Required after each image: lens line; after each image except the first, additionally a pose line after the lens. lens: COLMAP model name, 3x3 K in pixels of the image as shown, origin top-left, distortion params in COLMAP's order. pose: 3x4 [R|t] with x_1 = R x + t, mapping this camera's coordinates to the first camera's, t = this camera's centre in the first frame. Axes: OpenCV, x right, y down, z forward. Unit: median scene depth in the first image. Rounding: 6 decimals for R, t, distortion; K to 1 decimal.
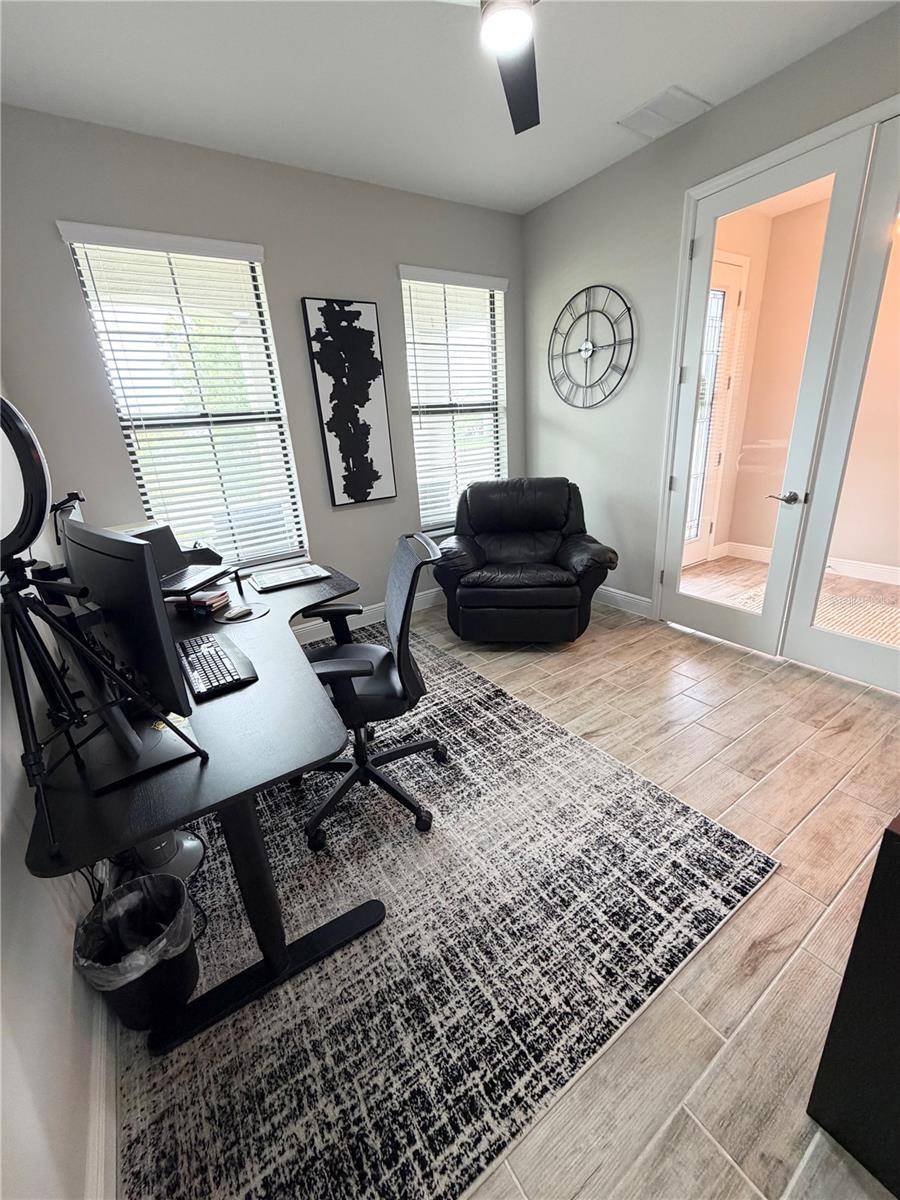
lens RADIAL K [[476.2, 0, 449.4], [0, 476.2, 596.9], [0, 0, 1]] dist [-0.000728, 0.000372]
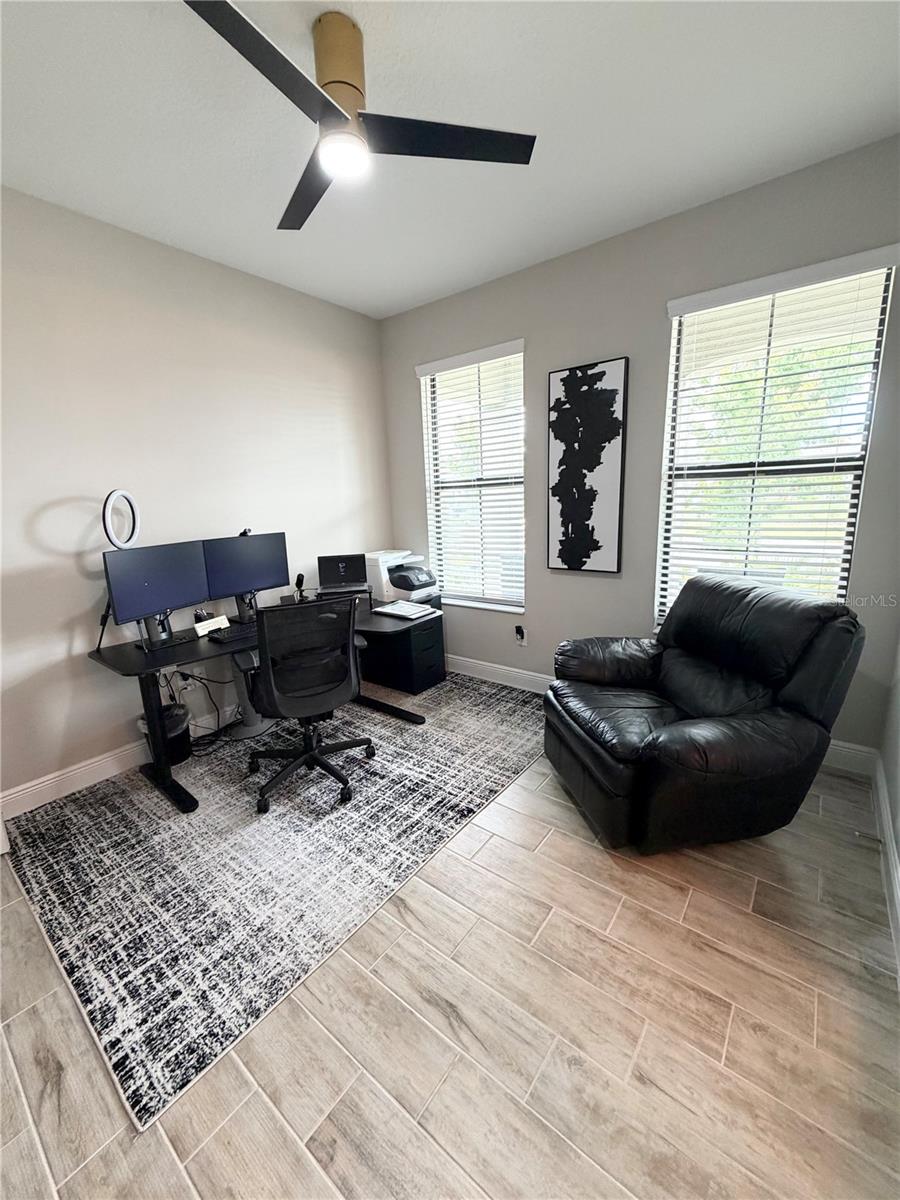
lens RADIAL K [[476.2, 0, 449.4], [0, 476.2, 596.9], [0, 0, 1]] dist [-0.000728, 0.000372]
pose [[0.316197, 0.250439, -0.915041, 1.226958], [-0.307499, 0.939510, 0.150879, -0.437472], [0.897476, 0.233667, 0.374080, 0.902498]]
